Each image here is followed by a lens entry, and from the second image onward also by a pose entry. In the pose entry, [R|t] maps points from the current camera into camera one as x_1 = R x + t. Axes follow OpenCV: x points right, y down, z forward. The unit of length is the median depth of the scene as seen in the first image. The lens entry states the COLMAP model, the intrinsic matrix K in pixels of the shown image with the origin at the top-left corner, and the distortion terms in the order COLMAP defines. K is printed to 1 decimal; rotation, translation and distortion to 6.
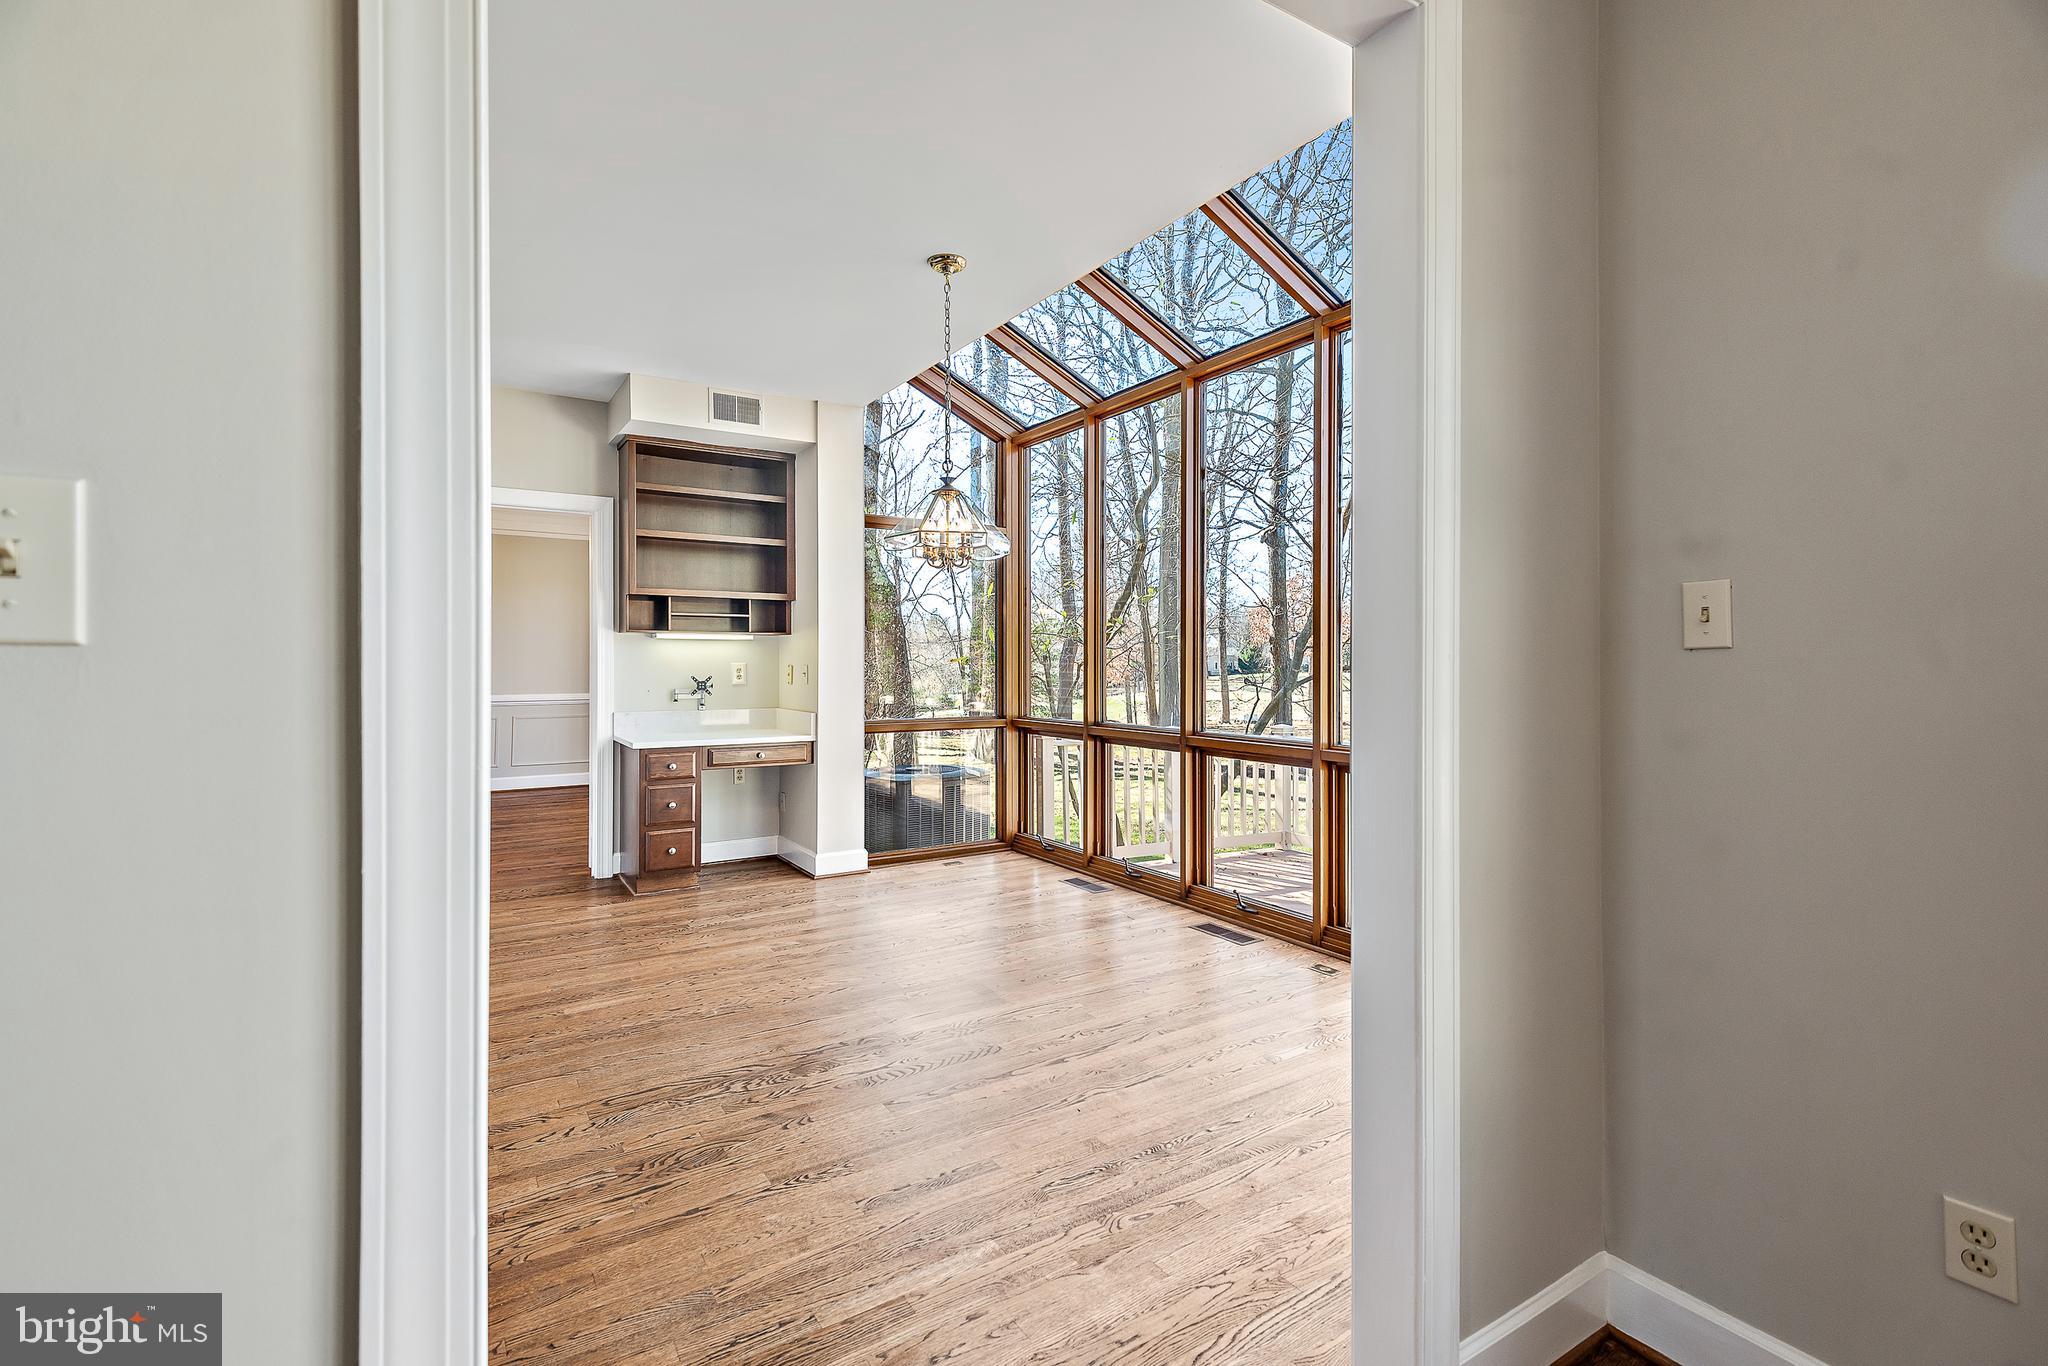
lens RADIAL K [[935.5, 0, 1034.9], [0, 935.5, 653.7], [0, 0, 1]] dist [0.027103, -0.010606]
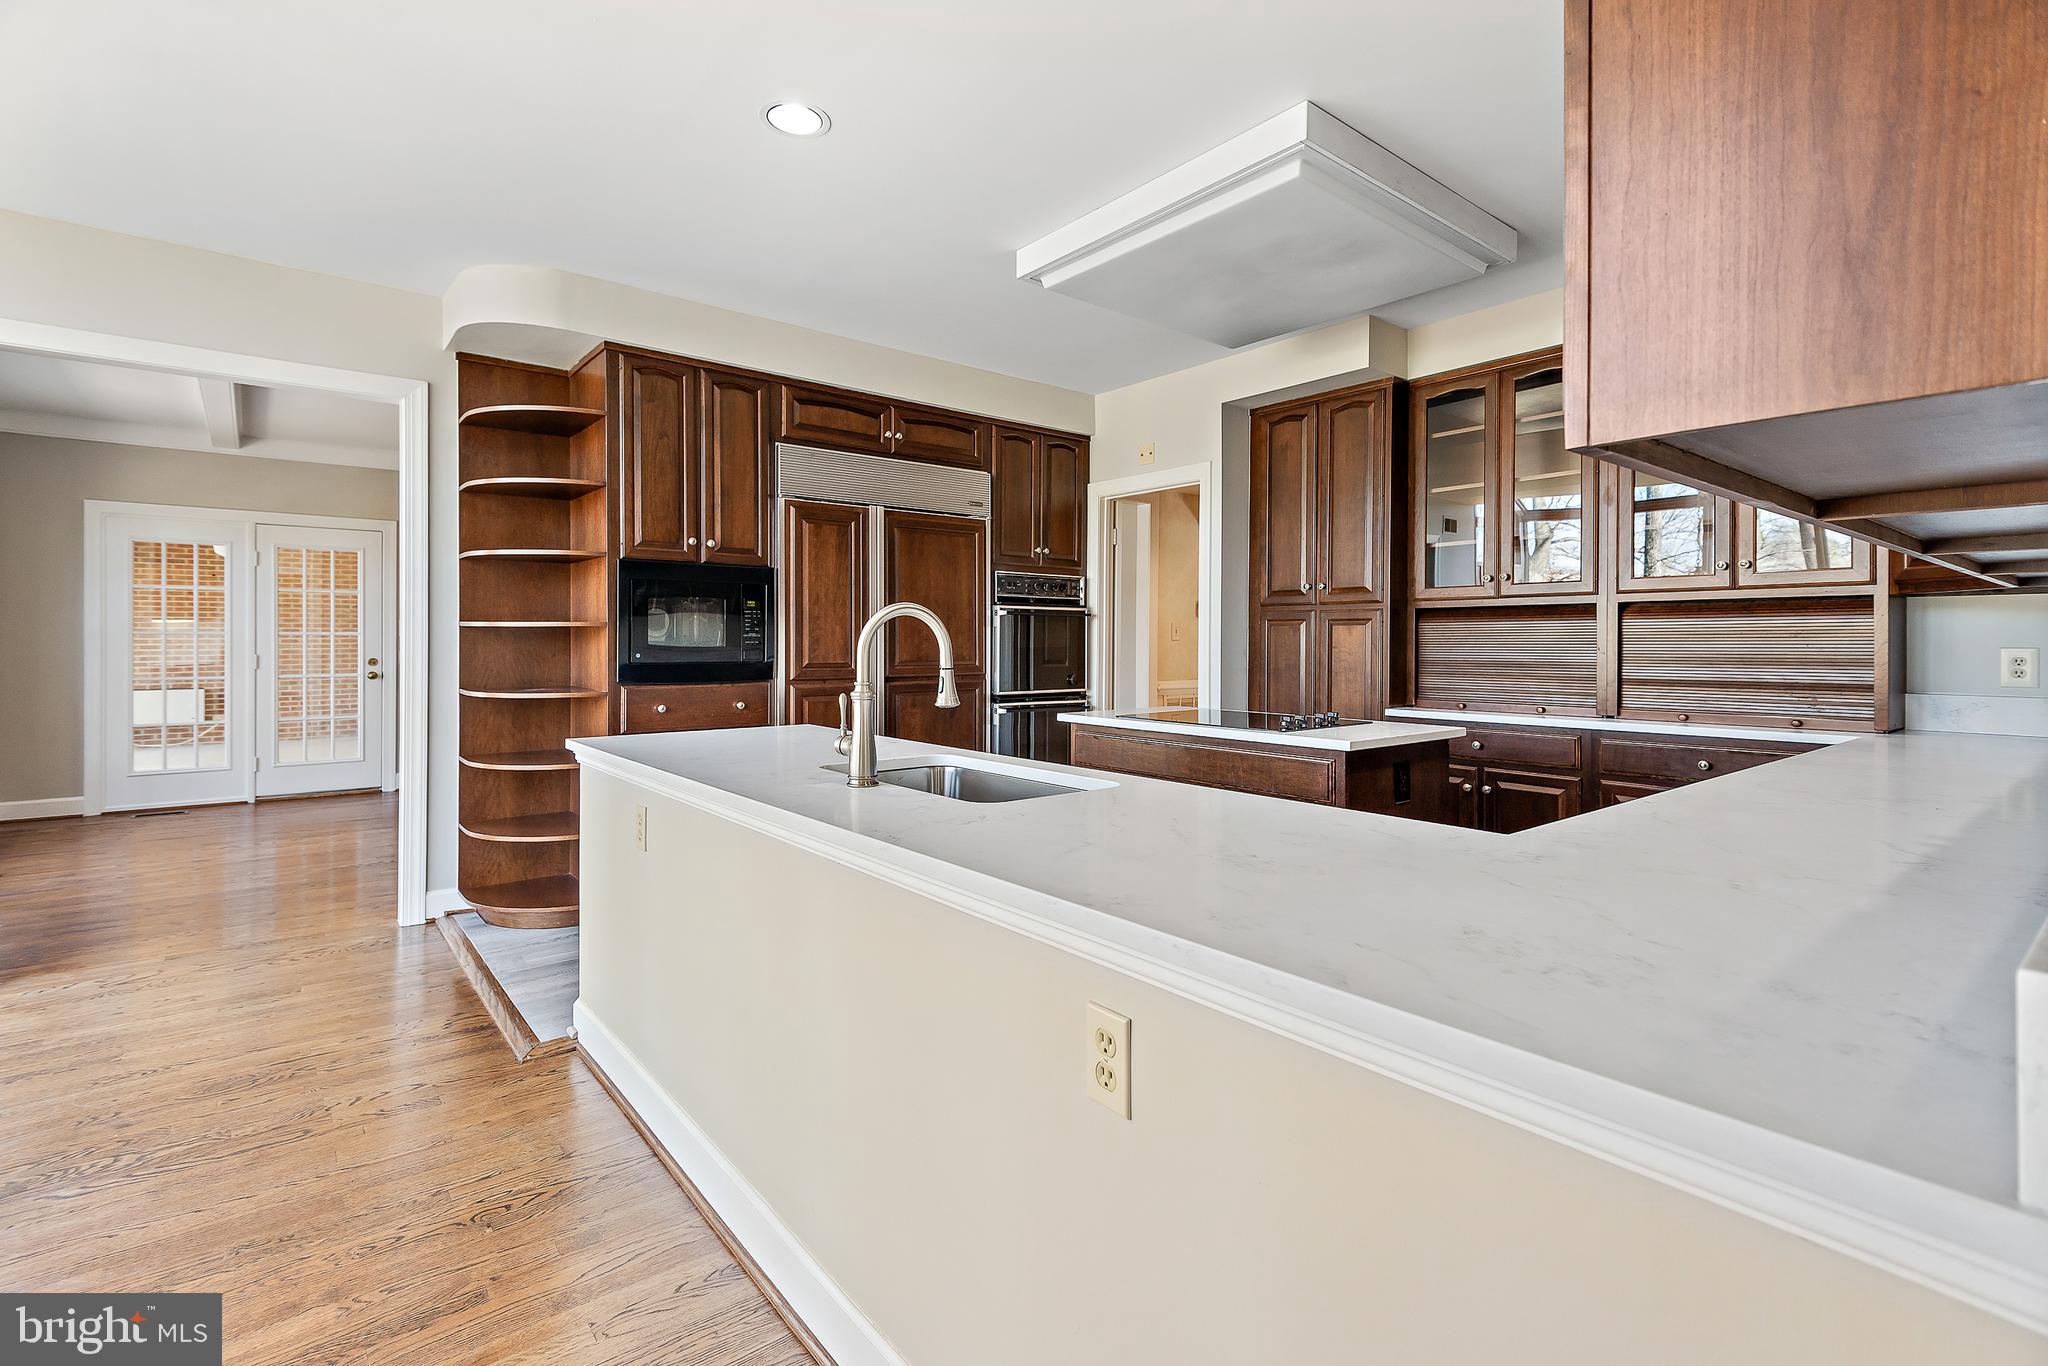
lens RADIAL K [[935.5, 0, 1022.5], [0, 935.5, 647.6], [0, 0, 1]] dist [0.027103, -0.010606]
pose [[-0.994072, -0.003576, -0.108667, -0.517263], [-0.003343, 0.999992, -0.002329, 0.008885], [0.108674, -0.001952, -0.994075, 0.990419]]
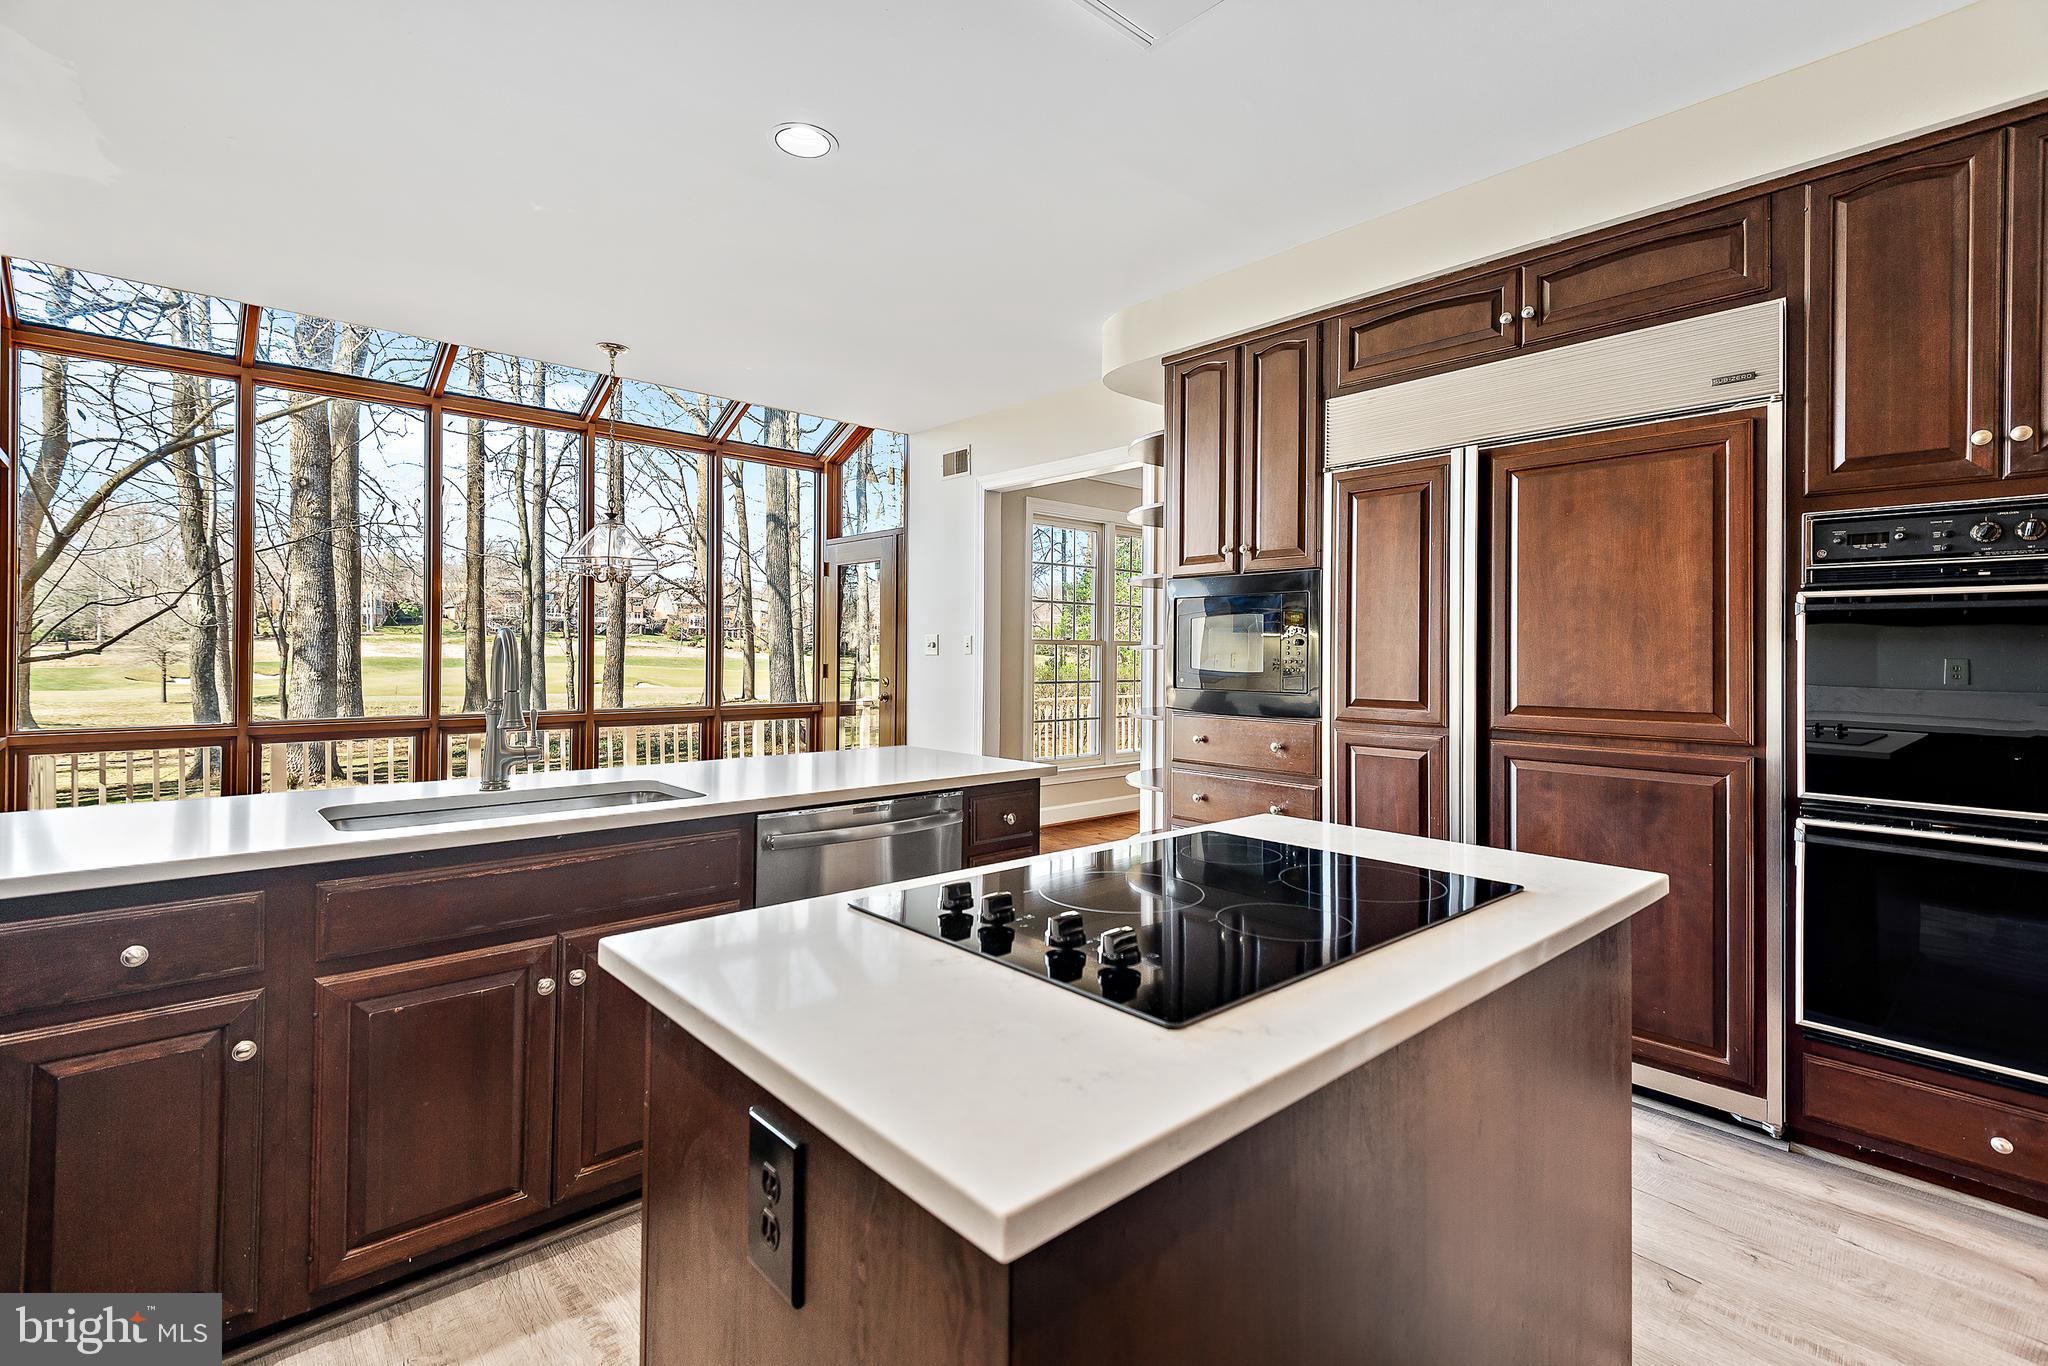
lens RADIAL K [[935.5, 0, 1013.0], [0, 935.5, 642.1], [0, 0, 1]] dist [0.027103, -0.010606]
pose [[-0.158063, 0.009007, 0.987388, -0.969956], [-0.016478, 0.999795, -0.011758, -0.003635], [-0.987292, -0.018128, -0.157882, 0.437434]]
